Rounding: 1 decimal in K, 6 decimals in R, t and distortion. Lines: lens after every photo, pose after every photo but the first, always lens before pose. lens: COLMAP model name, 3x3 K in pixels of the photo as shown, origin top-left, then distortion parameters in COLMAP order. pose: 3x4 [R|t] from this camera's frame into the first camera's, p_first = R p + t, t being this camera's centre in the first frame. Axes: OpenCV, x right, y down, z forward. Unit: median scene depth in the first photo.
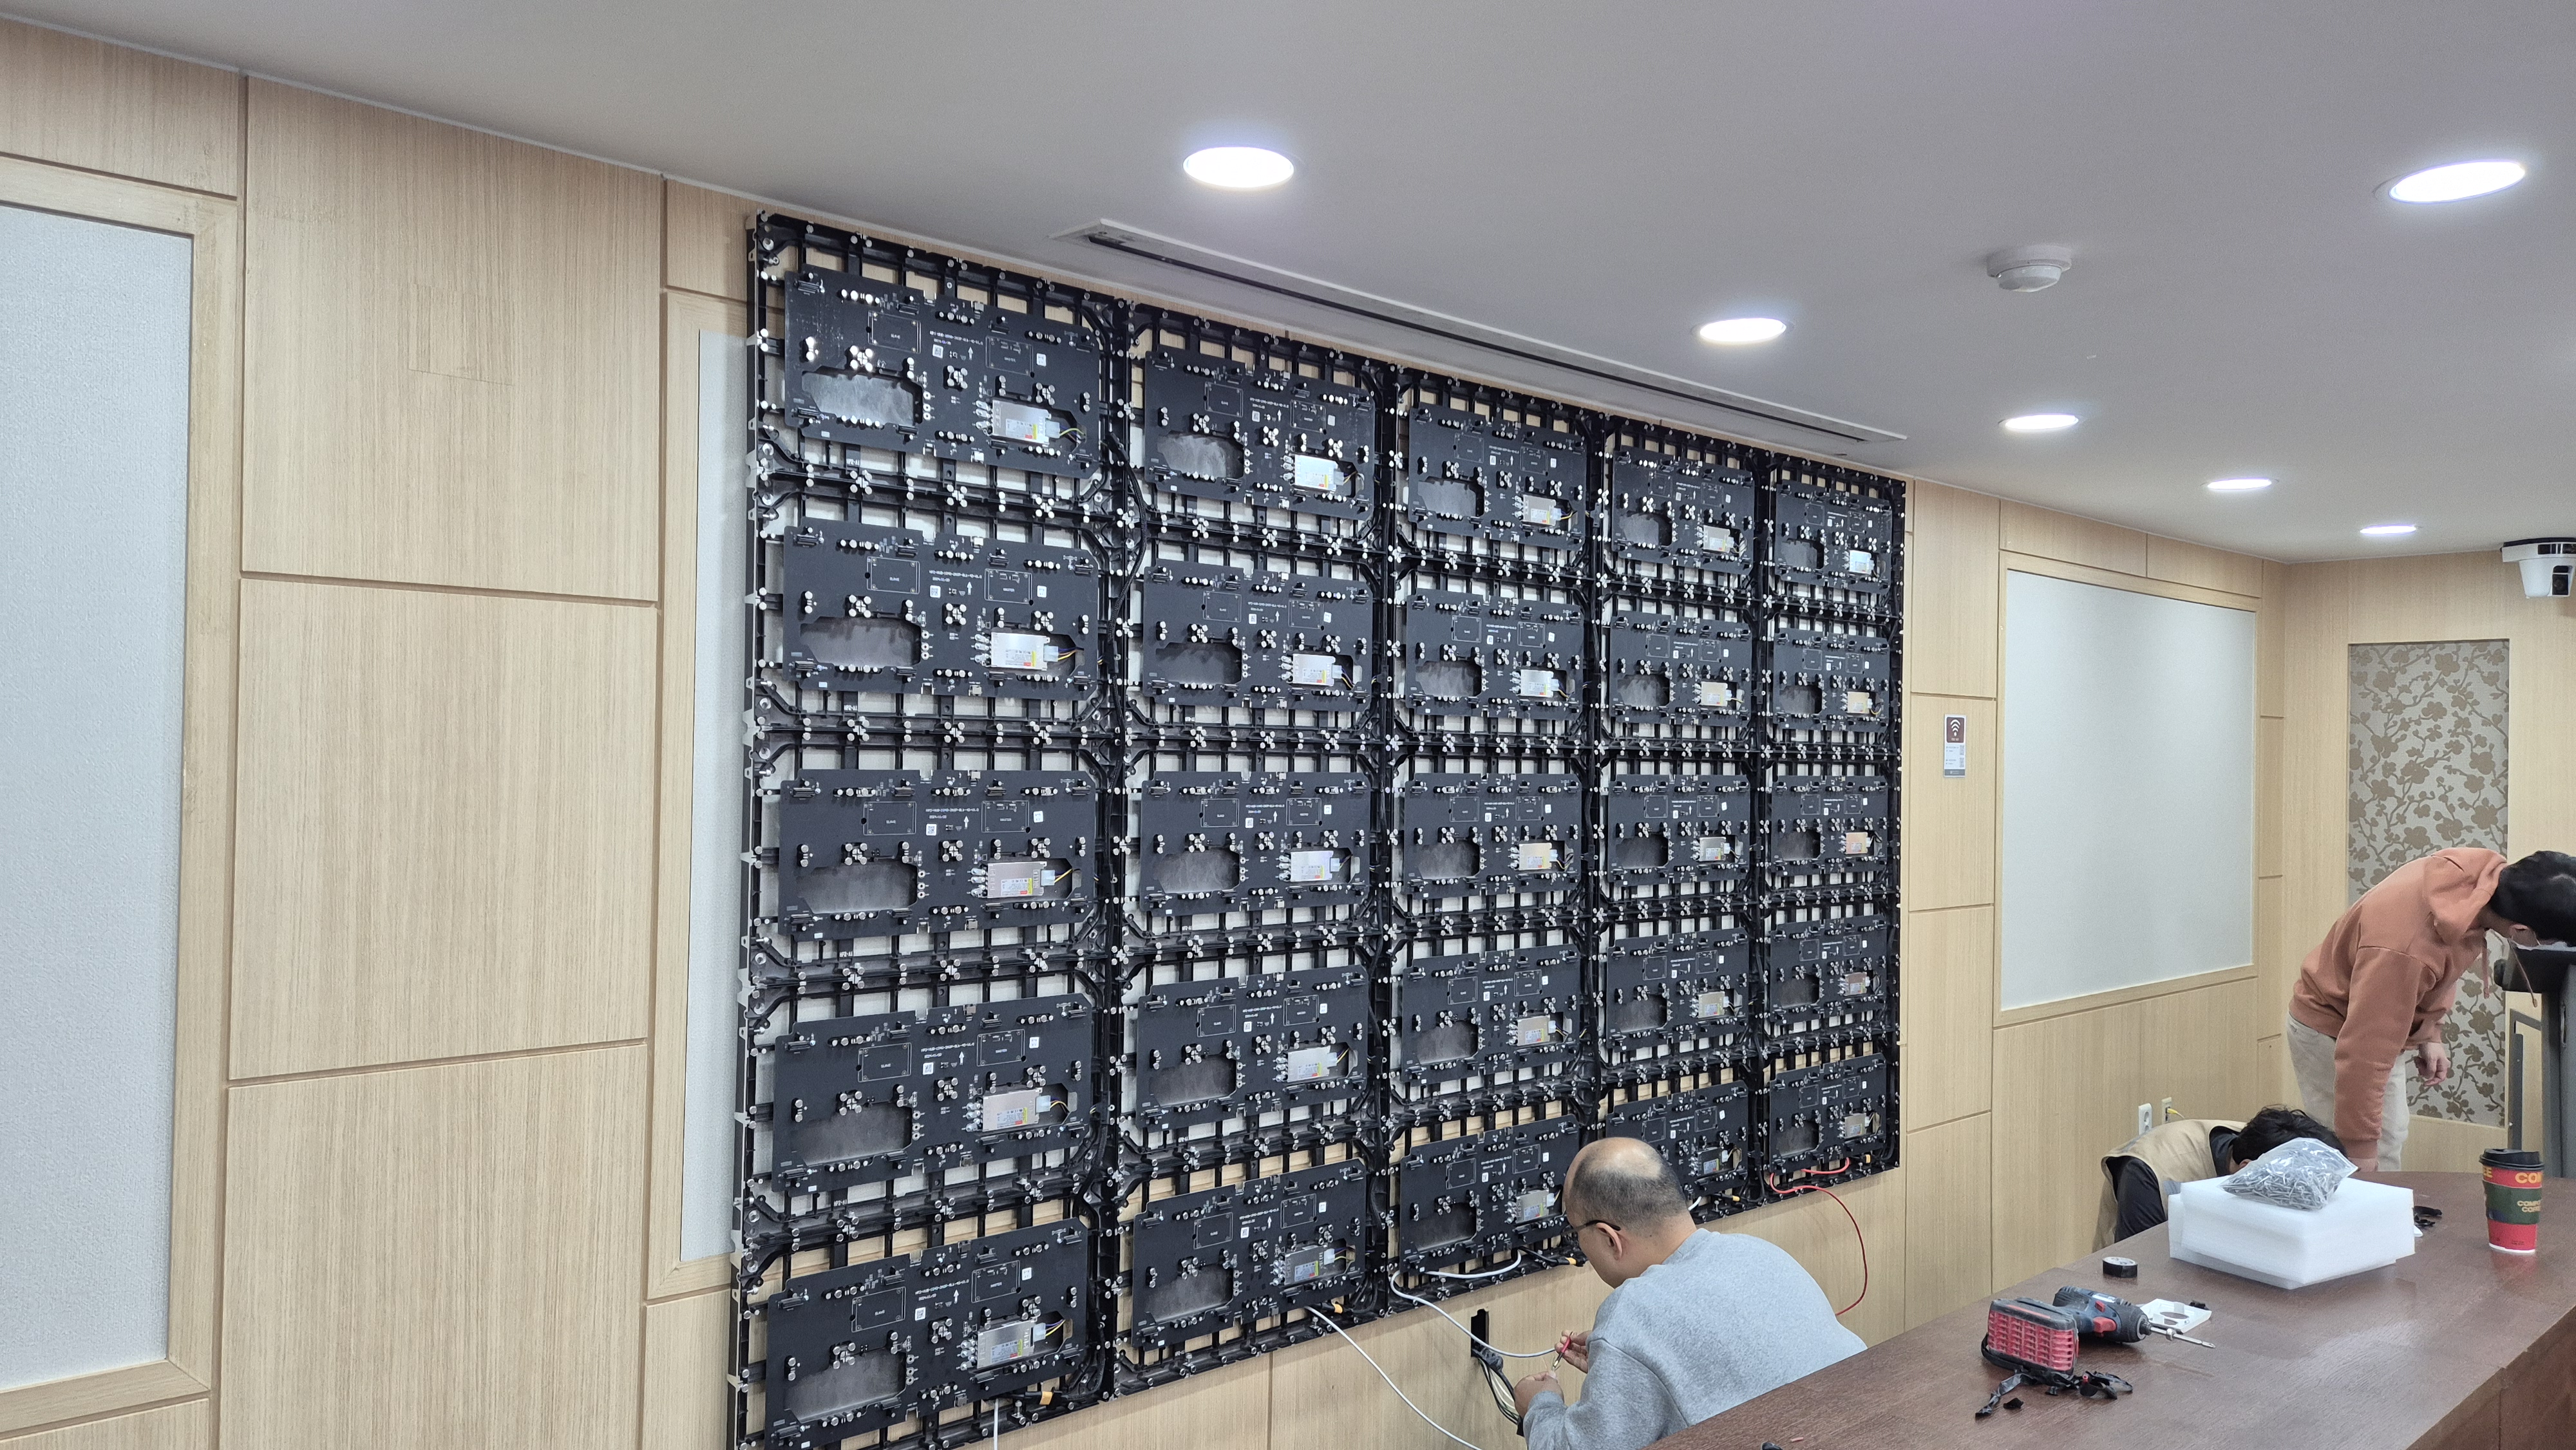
lens RADIAL K [[1740.8, 0, 1280.9], [0, 1740.8, 729.4], [0, 0, 1]] dist [0.036137, -0.024278]
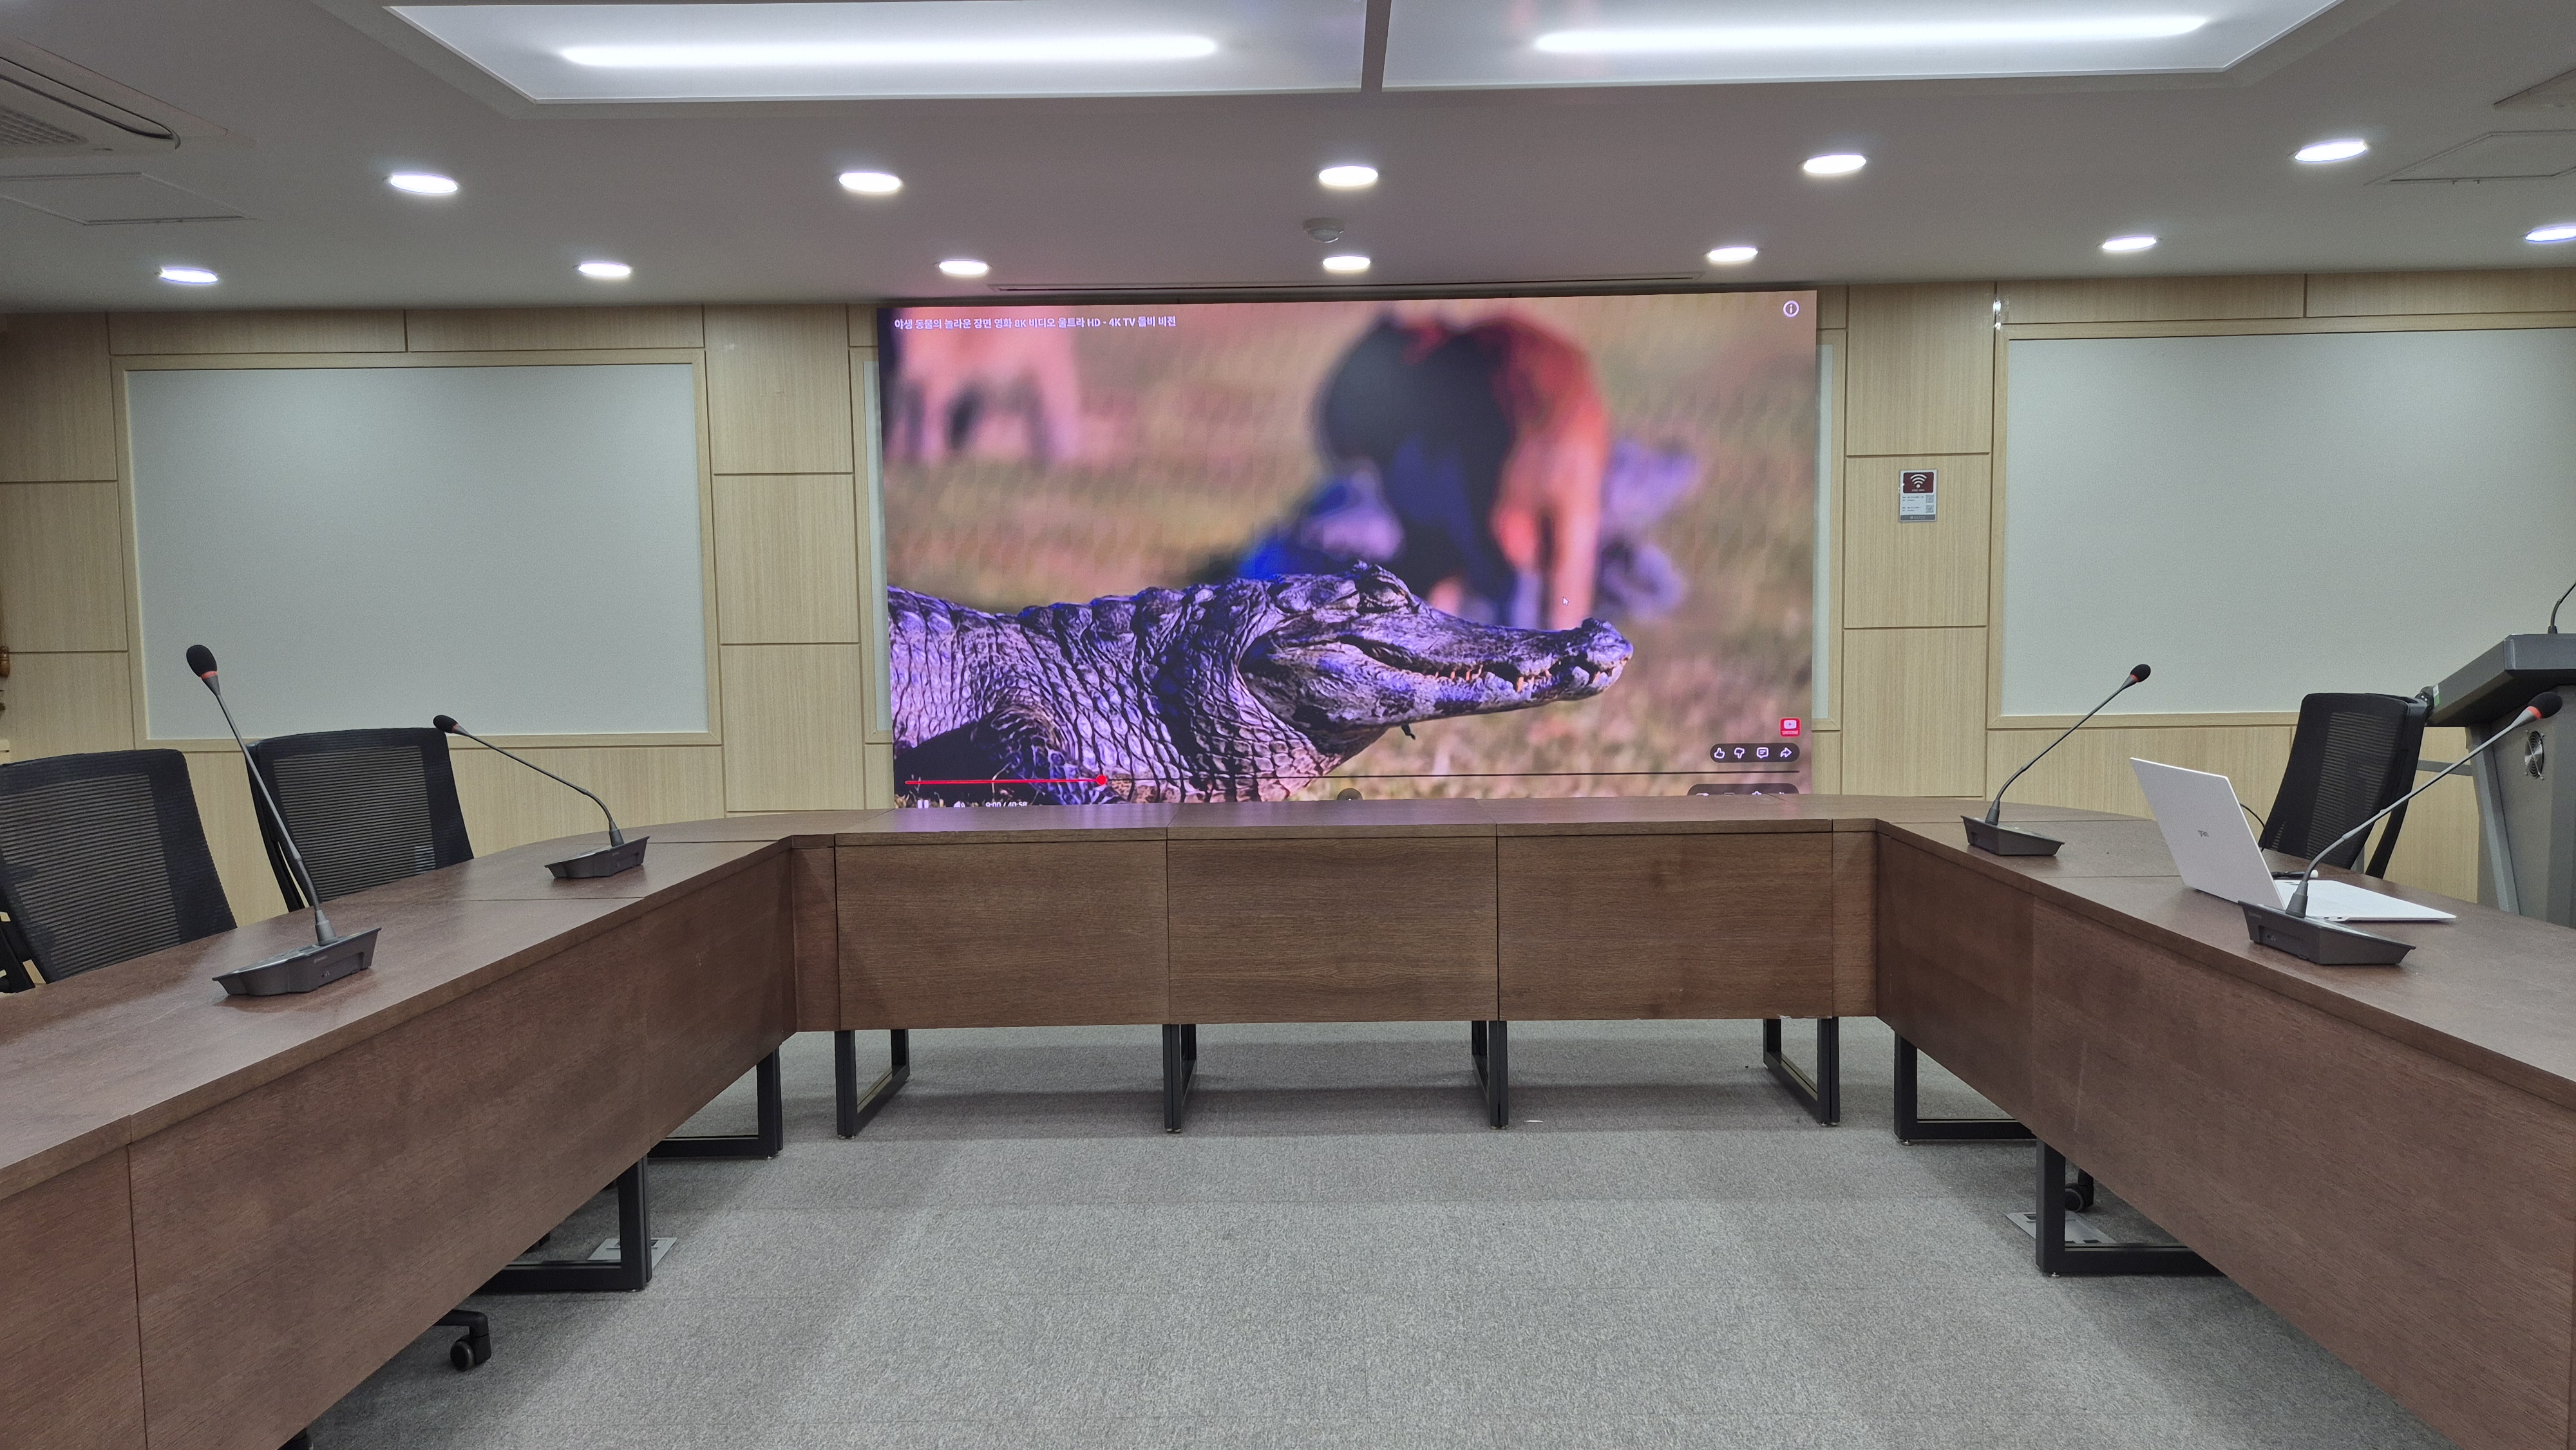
lens RADIAL K [[1740.8, 0, 1290.3], [0, 1740.8, 745.6], [0, 0, 1]] dist [0.036137, -0.024278]
pose [[0.718871, 0.025488, -0.694676, 0.929032], [0.035176, 0.996714, 0.072971, 0.079712], [0.694253, -0.076893, 0.715612, -0.205265]]
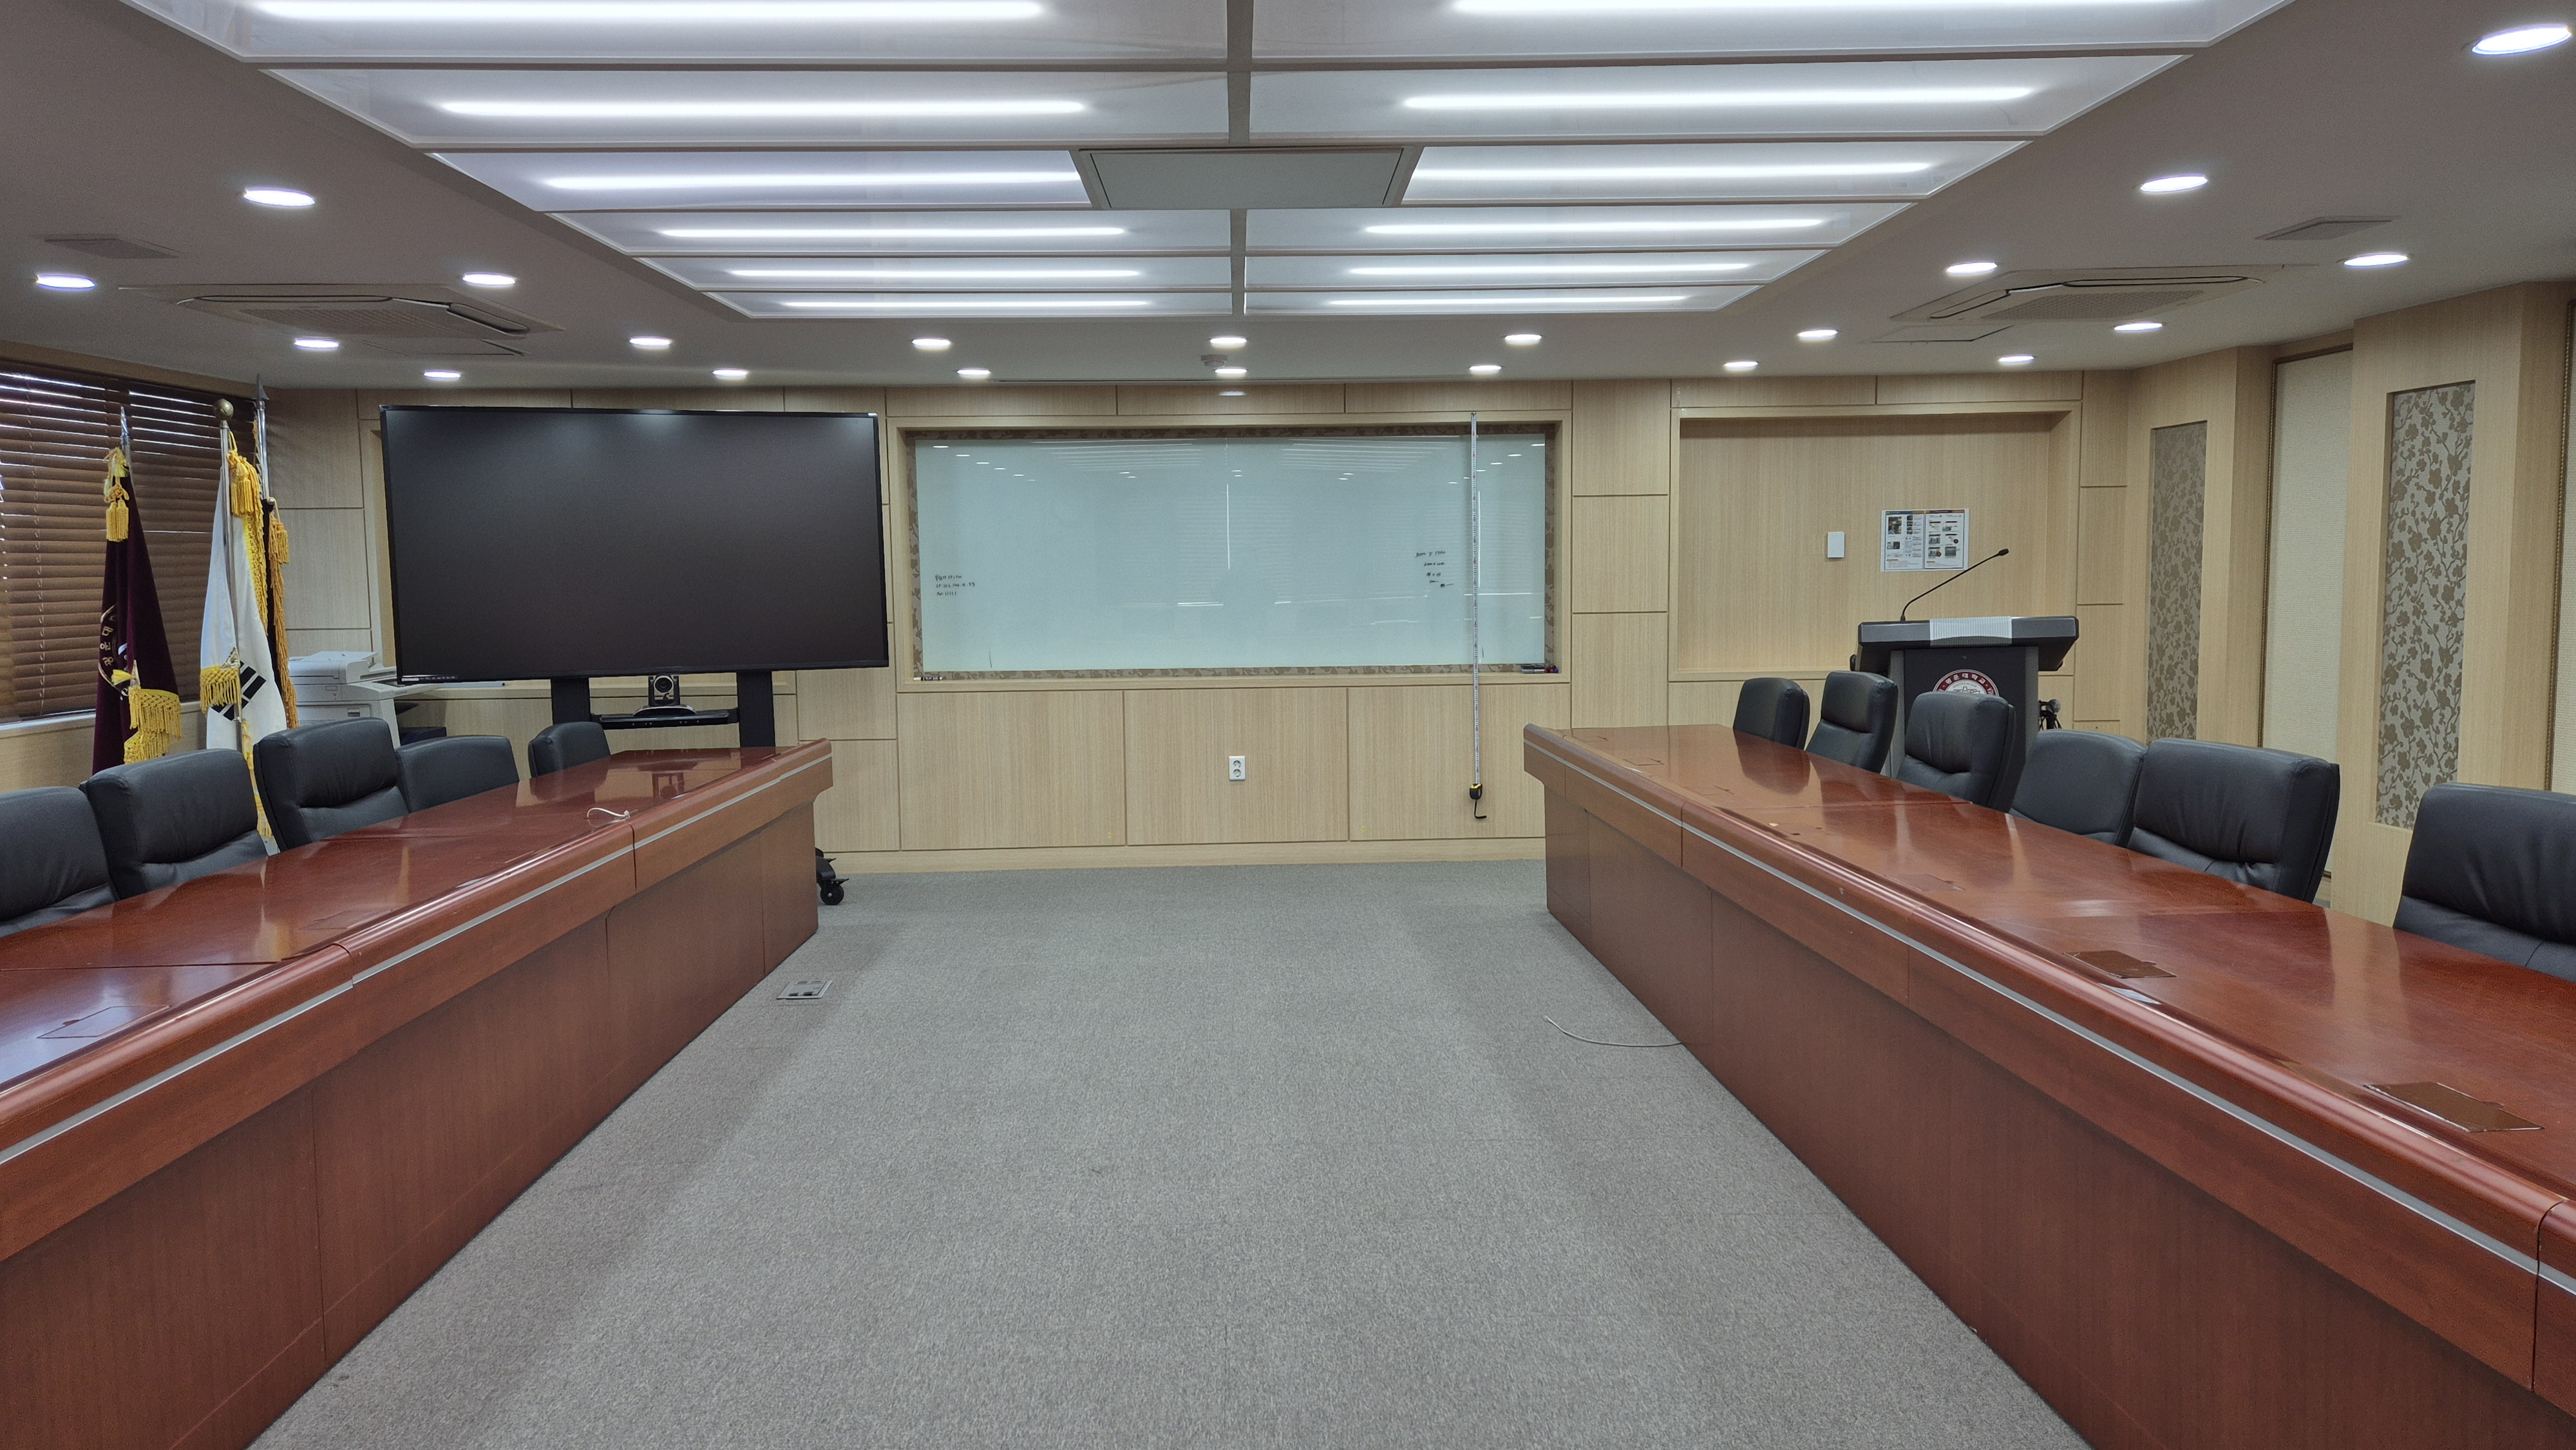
lens RADIAL K [[1740.8, 0, 1279.7], [0, 1740.8, 706.9], [0, 0, 1]] dist [0.036137, -0.024278]
pose [[0.747884, 0.026119, -0.663315, 1.326231], [0.034111, 0.996394, 0.077694, 0.047375], [0.662952, -0.080733, 0.744296, -0.600201]]
